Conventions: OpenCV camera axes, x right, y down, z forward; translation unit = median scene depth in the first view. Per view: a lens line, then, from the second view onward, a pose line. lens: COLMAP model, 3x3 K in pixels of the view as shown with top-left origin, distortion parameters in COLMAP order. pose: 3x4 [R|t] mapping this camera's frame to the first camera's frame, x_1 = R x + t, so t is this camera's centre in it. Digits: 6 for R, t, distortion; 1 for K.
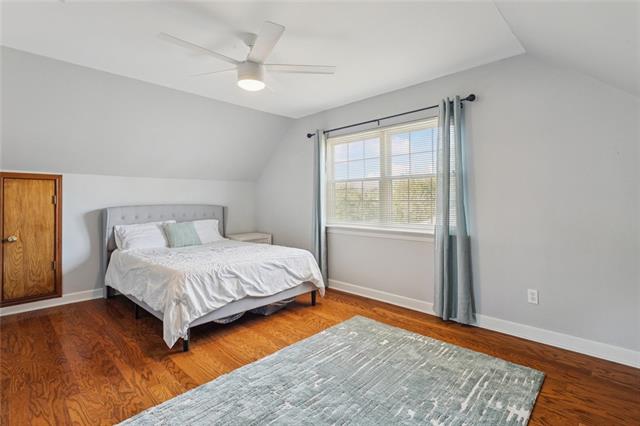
lens RADIAL K [[308.5, 0, 316.3], [0, 308.5, 210.7], [0, 0, 1]] dist [0.002679, 0.000964]
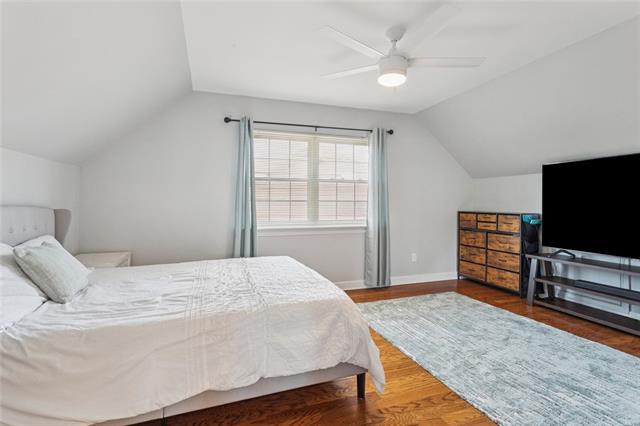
lens RADIAL K [[308.5, 0, 316.7], [0, 308.5, 208.8], [0, 0, 1]] dist [0.002679, 0.000964]
pose [[0.454058, -0.005497, 0.890955, -0.773368], [0.027953, 0.999577, -0.008079, 0.005437], [-0.890534, 0.028573, 0.454019, 0.512123]]
